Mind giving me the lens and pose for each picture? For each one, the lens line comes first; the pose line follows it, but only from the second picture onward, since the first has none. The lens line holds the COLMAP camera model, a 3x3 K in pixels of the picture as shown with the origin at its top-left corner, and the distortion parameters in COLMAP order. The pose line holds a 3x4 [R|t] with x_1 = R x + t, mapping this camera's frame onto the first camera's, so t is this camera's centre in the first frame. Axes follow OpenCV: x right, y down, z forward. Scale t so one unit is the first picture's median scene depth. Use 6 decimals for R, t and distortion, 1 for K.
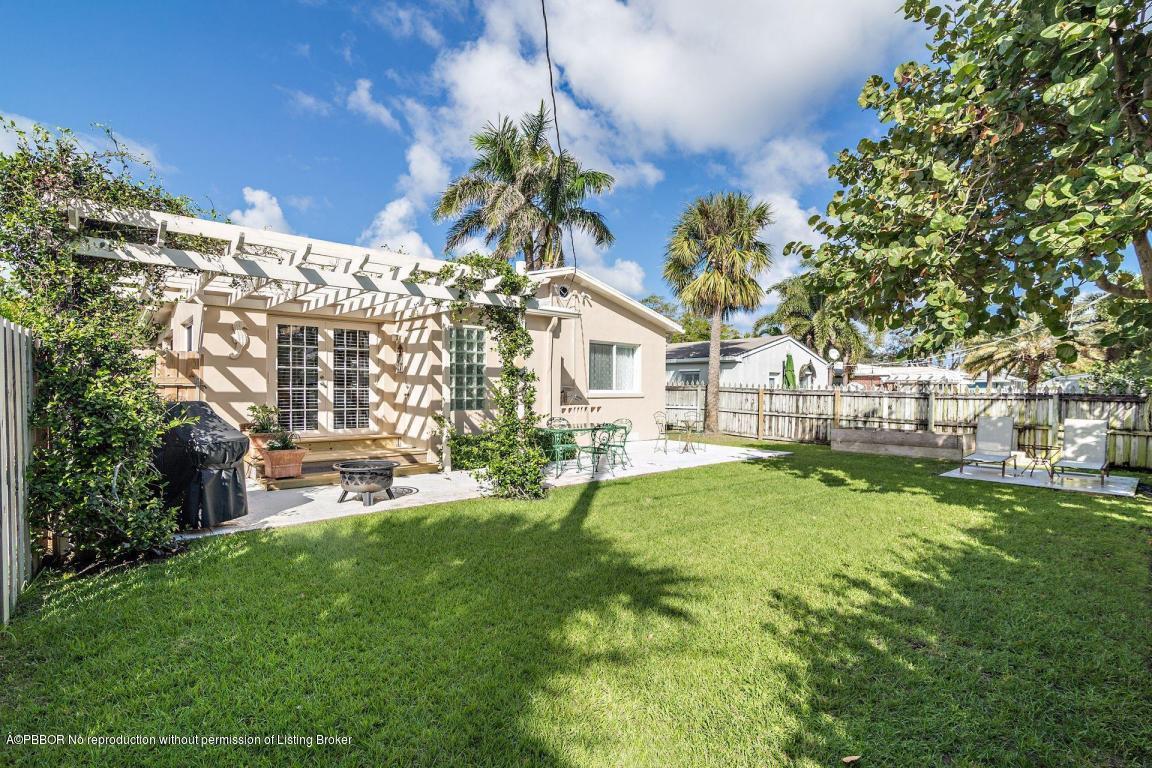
lens RADIAL K [[539.6, 0, 570.0], [0, 539.6, 387.1], [0, 0, 1]] dist [-0.009528, -0.001093]
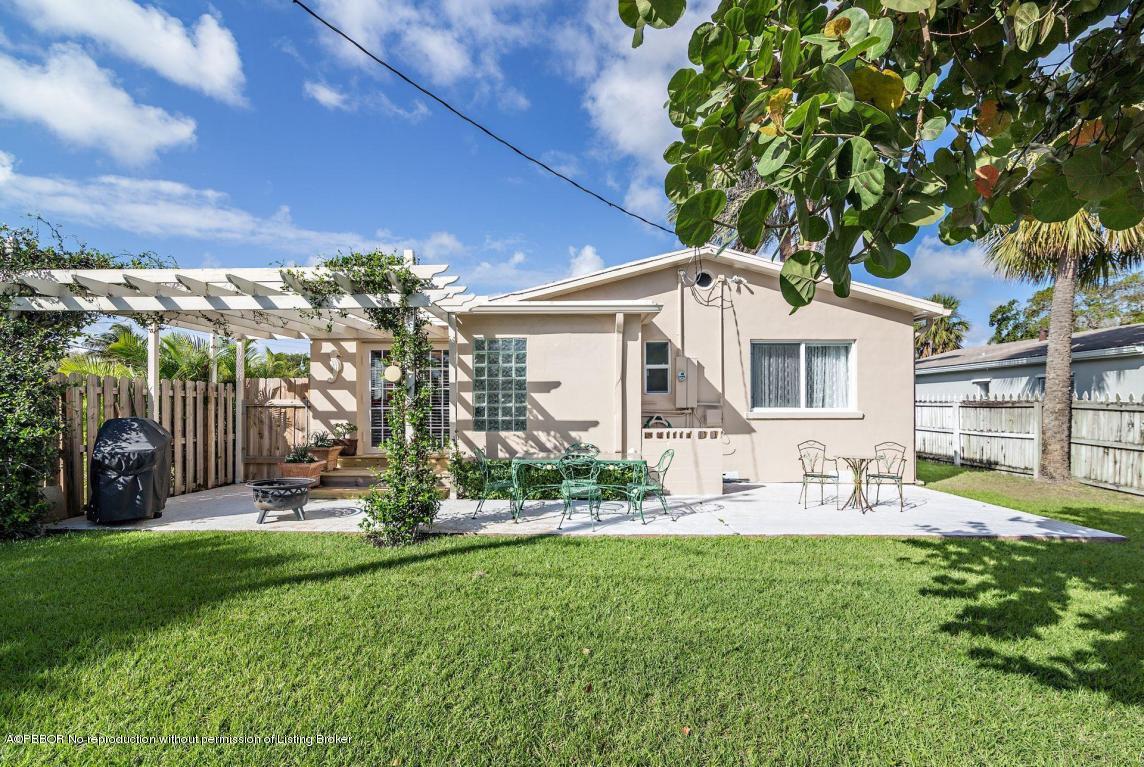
lens RADIAL K [[535.9, 0, 565.1], [0, 535.9, 402.5], [0, 0, 1]] dist [-0.009528, -0.001093]
pose [[0.744521, -0.011723, -0.667496, 0.469744], [0.006024, 0.999923, -0.010841, 0.005548], [0.667572, 0.004050, 0.744534, 0.417458]]
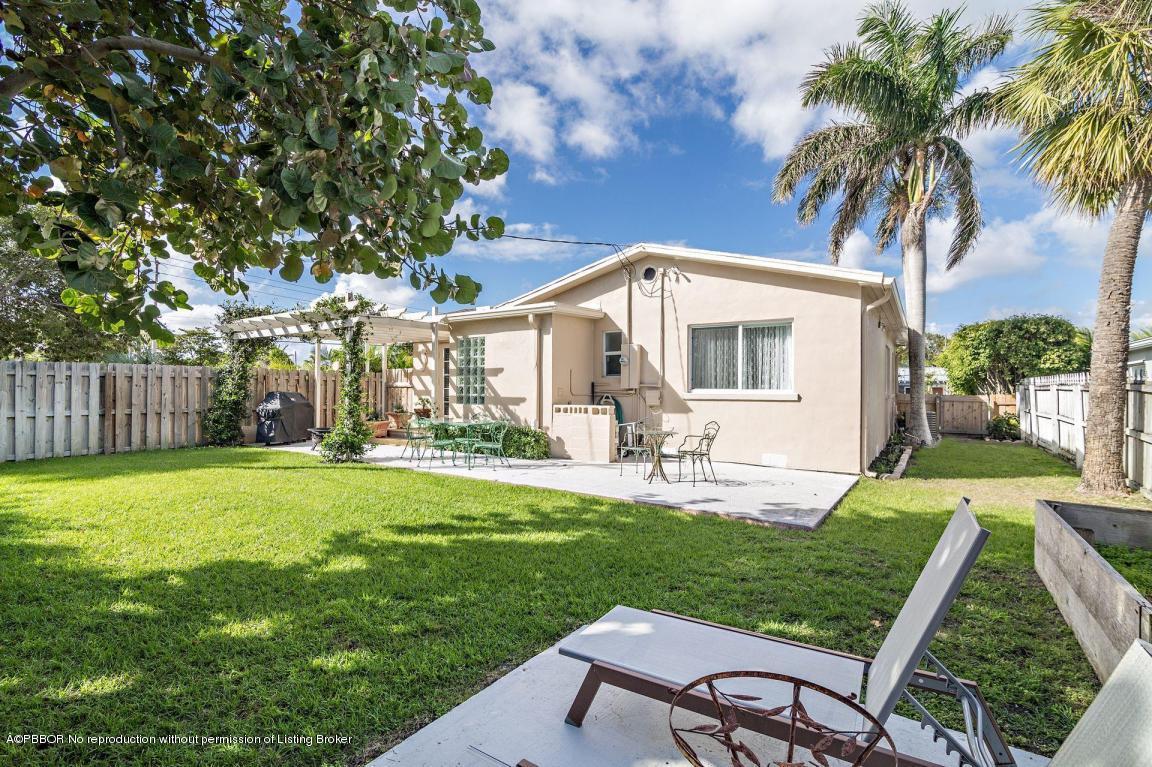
lens RADIAL K [[545.1, 0, 578.8], [0, 545.1, 387.2], [0, 0, 1]] dist [-0.003934, -0.001855]
pose [[0.255778, -0.011979, -0.966661, 1.071224], [-0.004007, 0.999902, -0.013451, 0.018786], [0.966727, 0.007314, 0.255705, 0.918577]]
